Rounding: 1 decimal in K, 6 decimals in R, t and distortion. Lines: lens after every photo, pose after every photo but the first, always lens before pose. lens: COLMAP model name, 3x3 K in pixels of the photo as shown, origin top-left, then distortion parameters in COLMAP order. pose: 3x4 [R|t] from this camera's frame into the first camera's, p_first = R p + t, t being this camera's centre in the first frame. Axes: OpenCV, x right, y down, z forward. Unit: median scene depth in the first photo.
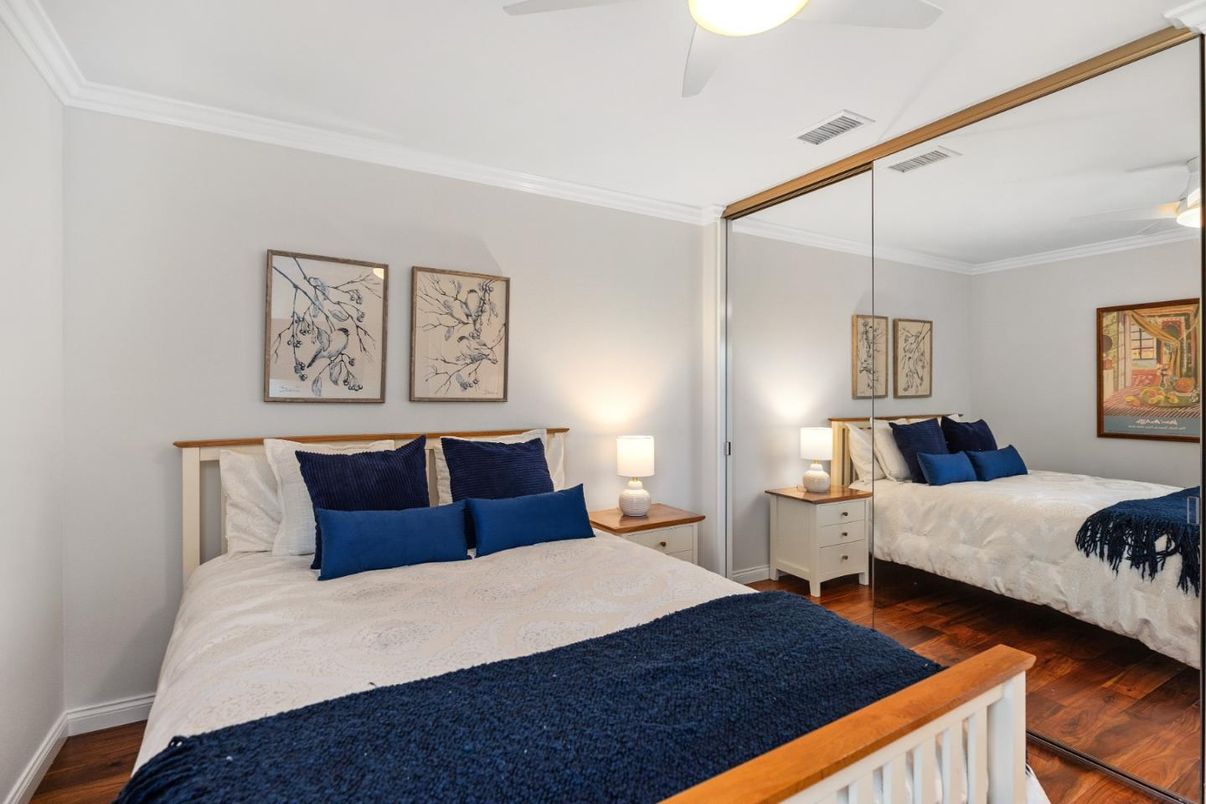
lens RADIAL K [[551.3, 0, 602.4], [0, 551.3, 391.3], [0, 0, 1]] dist [-0.000057, -0.000196]
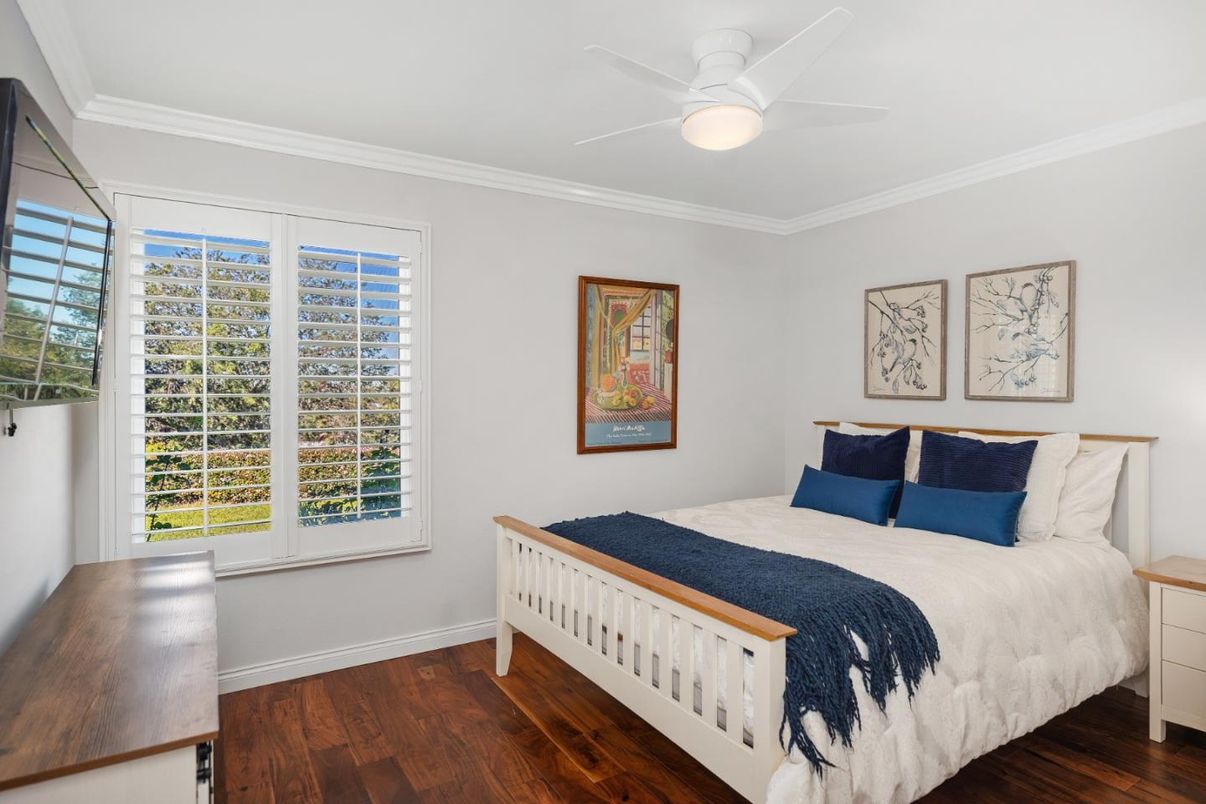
lens RADIAL K [[538.5, 0, 602.3], [0, 538.5, 390.9], [0, 0, 1]] dist [-0.001751, -0.000388]
pose [[0.100804, -0.000695, -0.994906, 0.660938], [0.003889, 0.999992, -0.000304, -0.000213], [0.994899, -0.003839, 0.100806, 0.181741]]
